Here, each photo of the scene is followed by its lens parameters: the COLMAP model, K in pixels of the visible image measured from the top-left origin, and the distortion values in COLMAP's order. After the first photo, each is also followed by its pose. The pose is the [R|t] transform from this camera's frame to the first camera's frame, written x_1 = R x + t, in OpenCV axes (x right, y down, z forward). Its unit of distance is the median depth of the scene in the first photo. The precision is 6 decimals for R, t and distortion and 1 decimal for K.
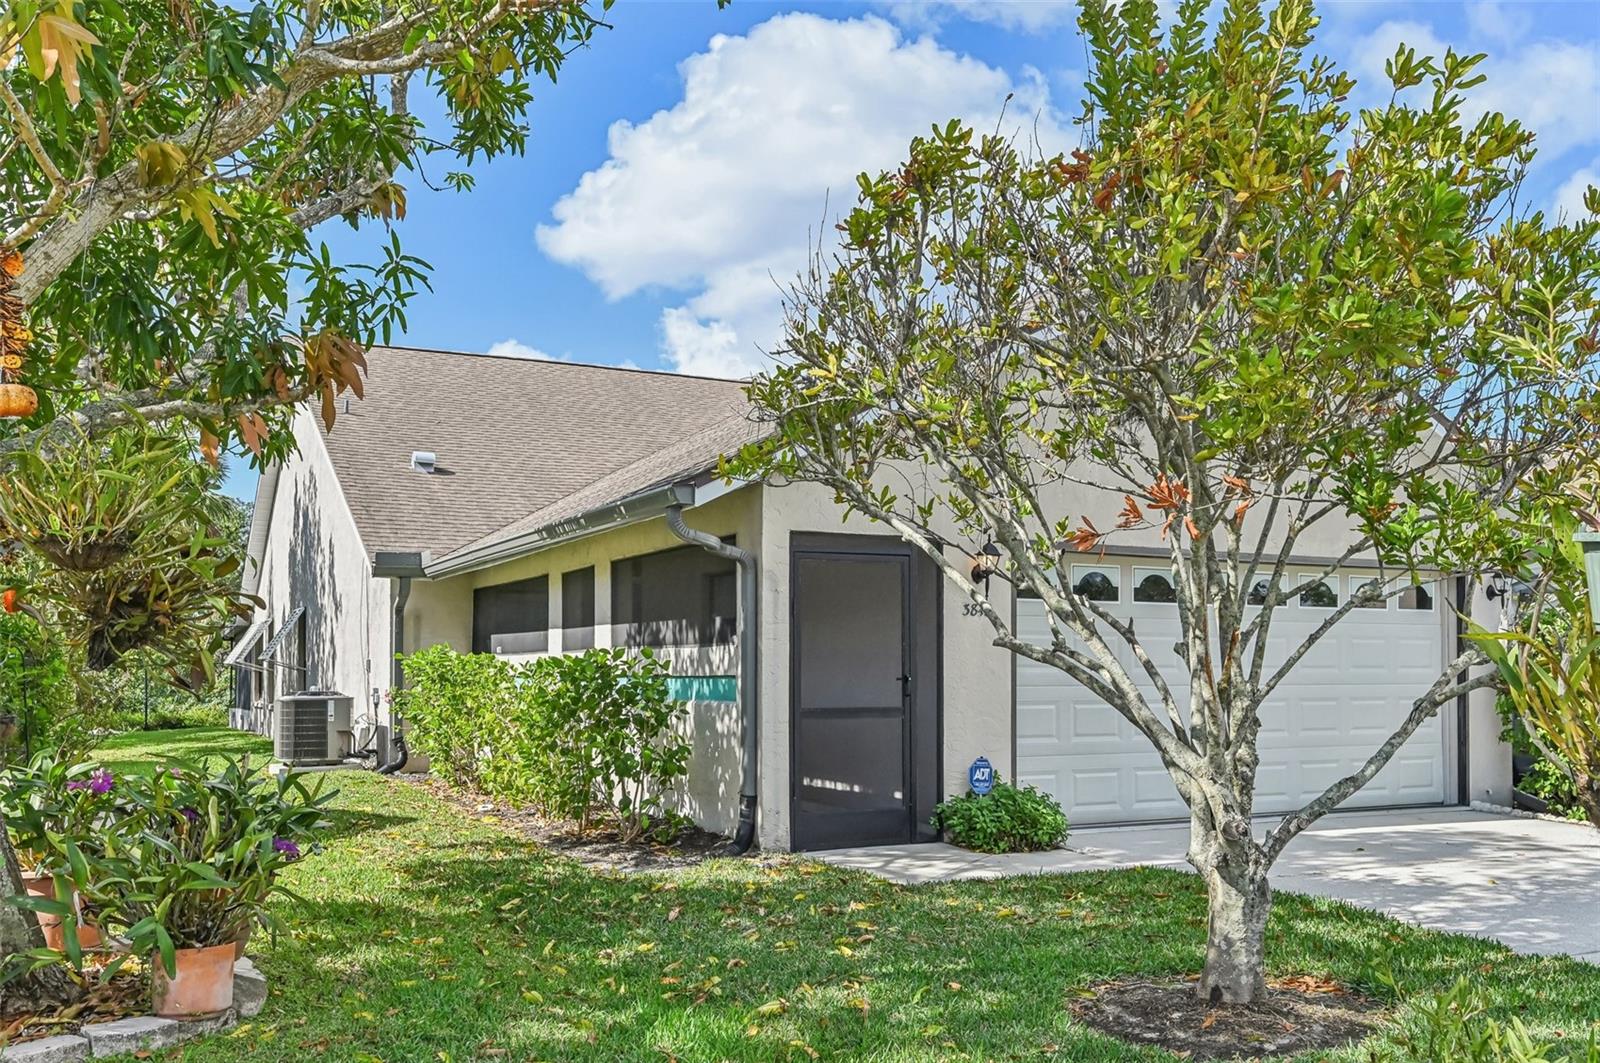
lens RADIAL K [[1368.4, 0, 804.7], [0, 1368.4, 528.6], [0, 0, 1]] dist [0.008790, -0.005515]
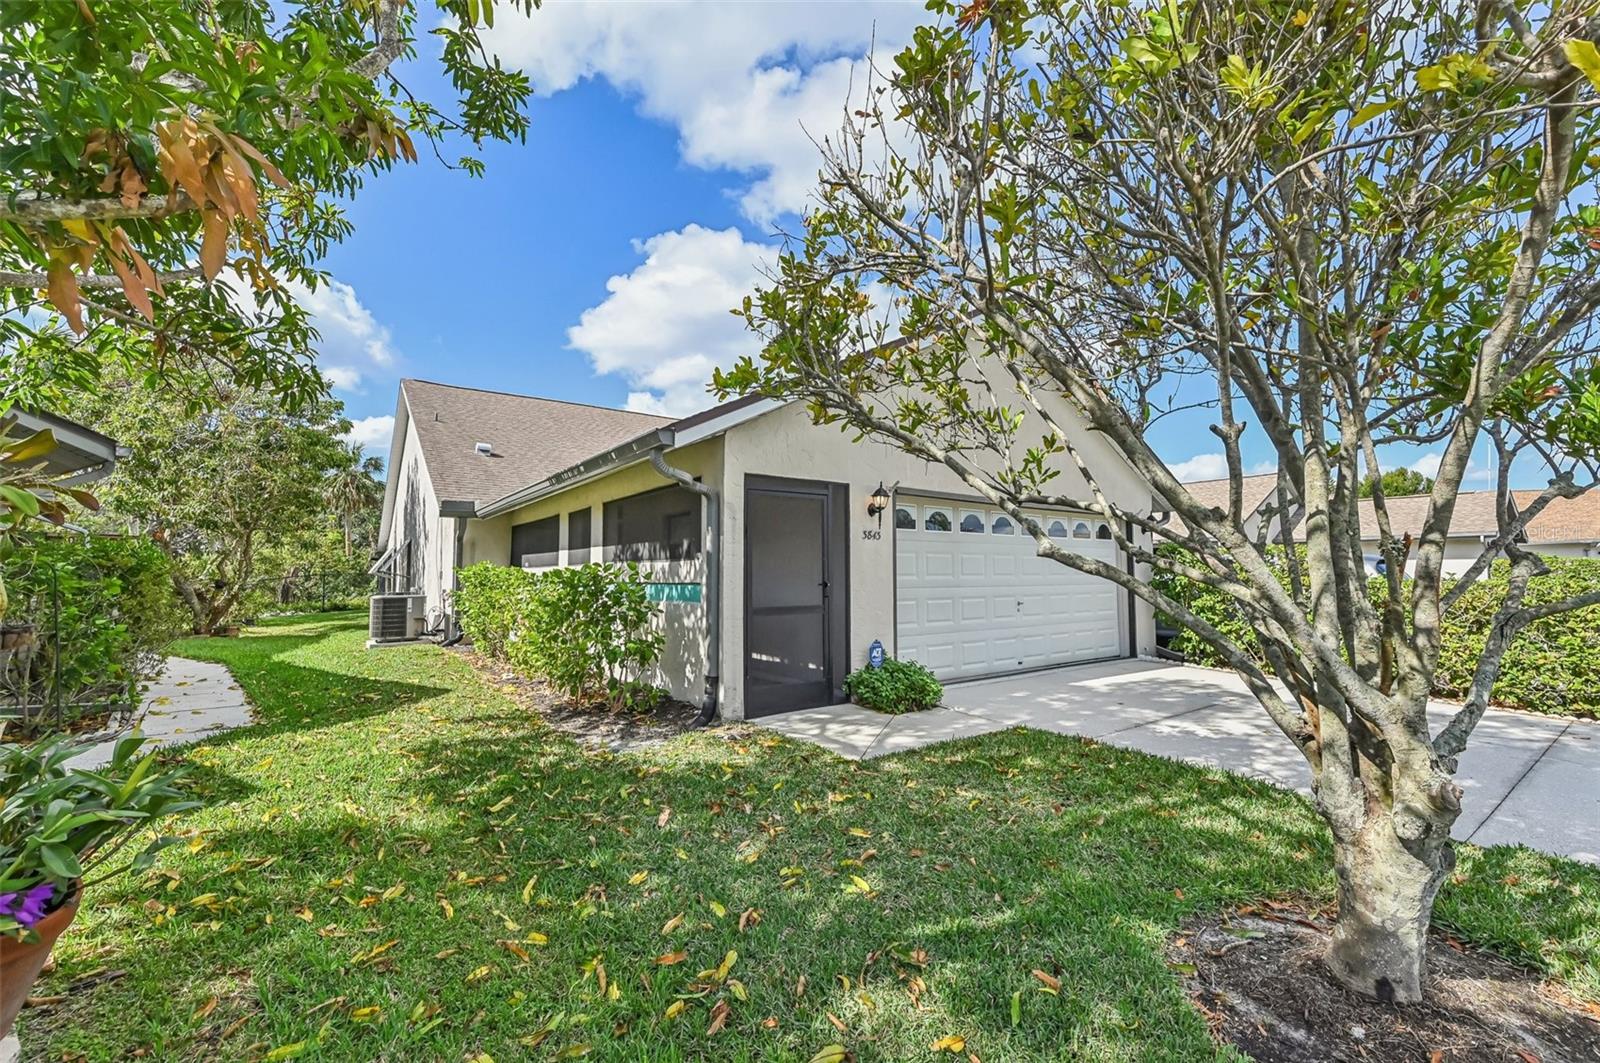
lens RADIAL K [[658.5, 0, 806.5], [0, 658.5, 519.0], [0, 0, 1]] dist [-0.001181, 0.000948]
pose [[0.987149, 0.010170, 0.159481, -0.050285], [-0.013068, 0.999768, 0.017131, 0.032967], [-0.159270, -0.018995, 0.987052, 0.354107]]
